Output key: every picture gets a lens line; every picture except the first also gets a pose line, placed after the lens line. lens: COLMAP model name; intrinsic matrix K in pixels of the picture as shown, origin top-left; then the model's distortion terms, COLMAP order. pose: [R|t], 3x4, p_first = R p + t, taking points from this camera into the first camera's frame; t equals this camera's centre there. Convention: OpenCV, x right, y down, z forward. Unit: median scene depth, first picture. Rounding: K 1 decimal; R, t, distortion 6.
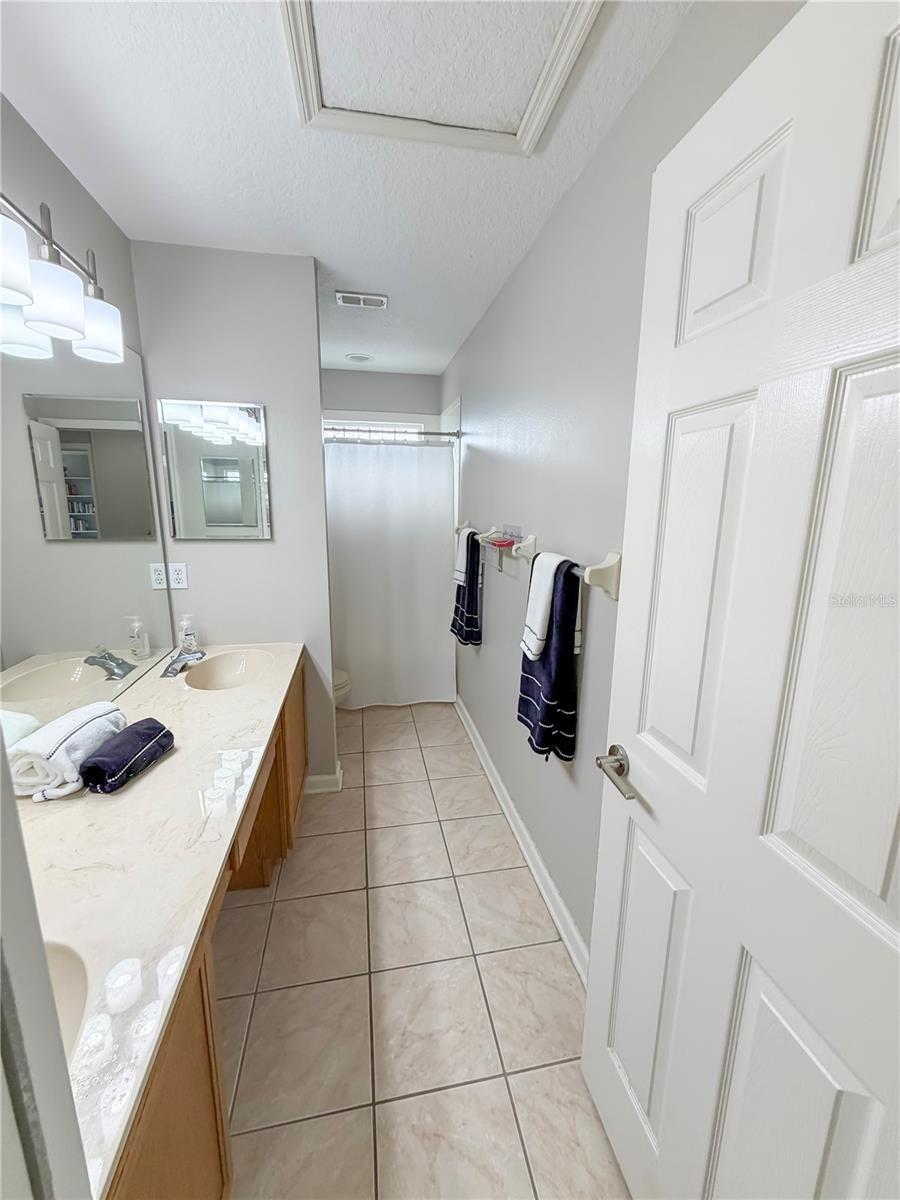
lens RADIAL K [[476.4, 0, 451.1], [0, 476.4, 596.4], [0, 0, 1]] dist [-0.002362, -0.000269]
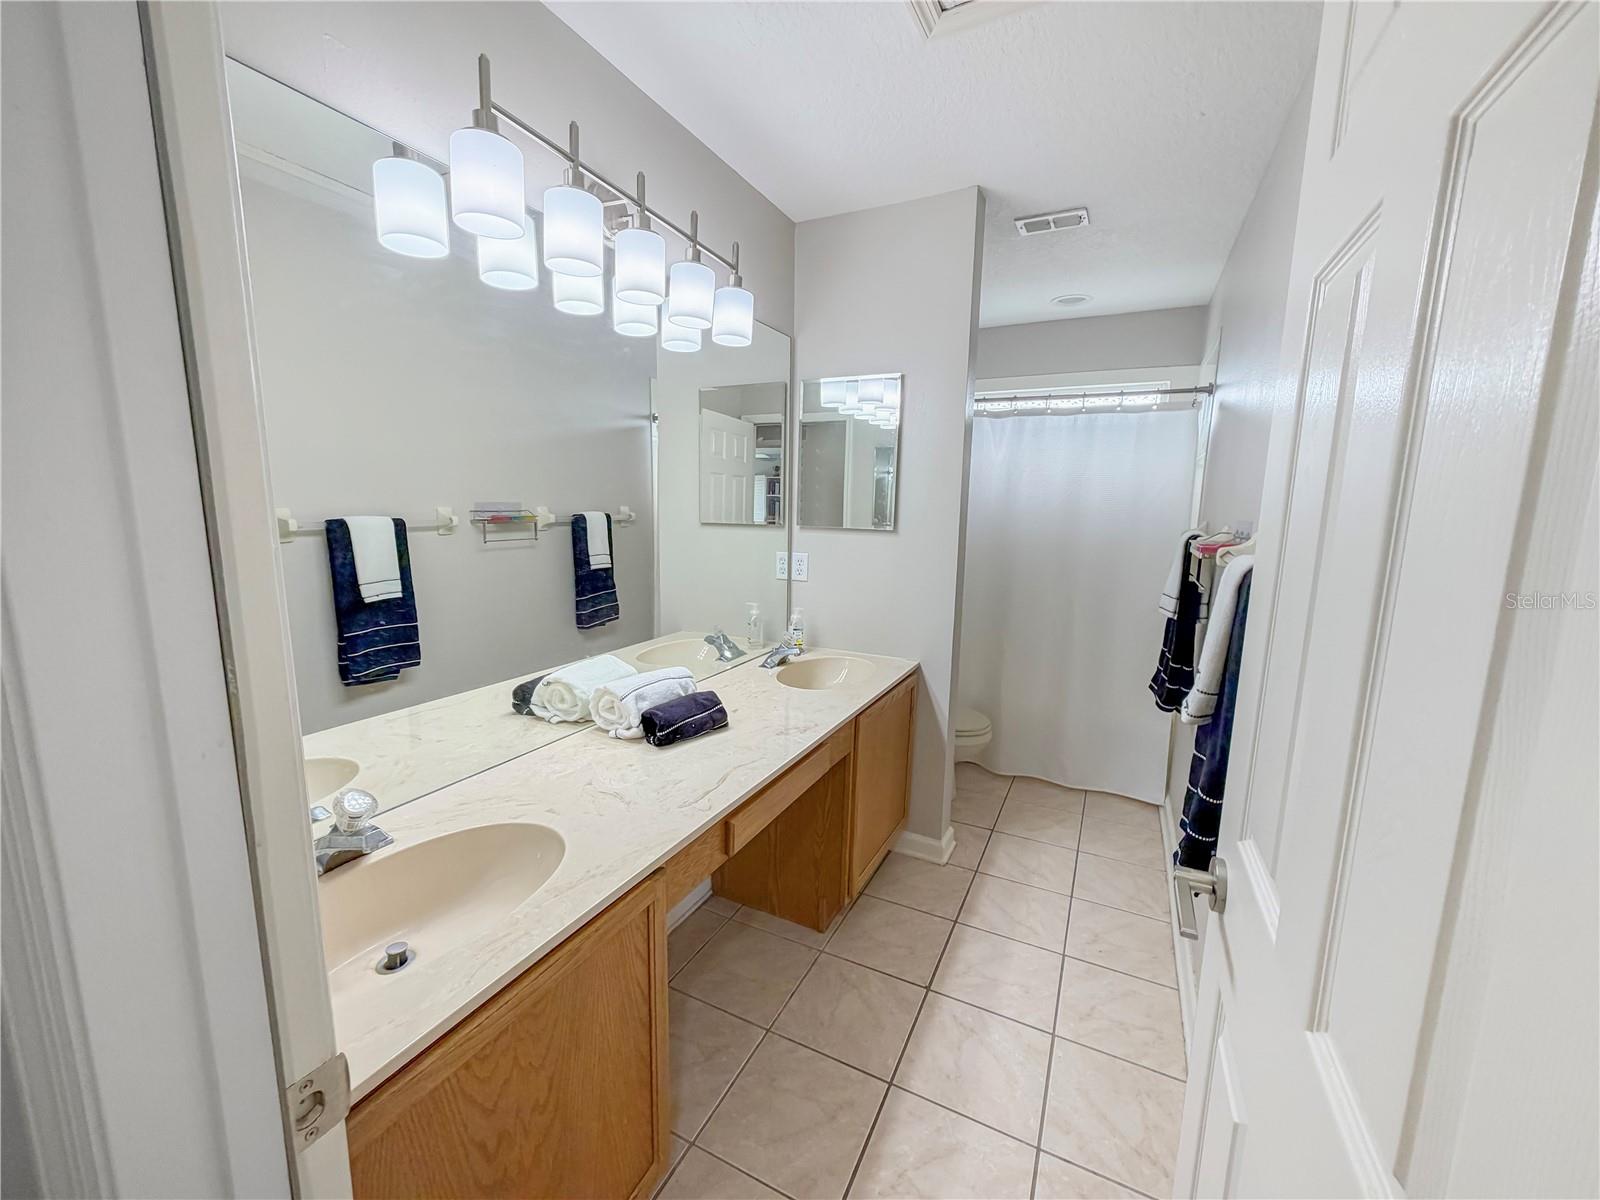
lens RADIAL K [[635.2, 0, 801.6], [0, 635.2, 599.8], [0, 0, 1]] dist [-0.002362, -0.000269]
pose [[0.792233, 0.097409, -0.602394, 0.184598], [-0.130343, 0.991407, -0.011106, 0.034942], [0.596135, 0.087316, 0.798122, 0.021122]]
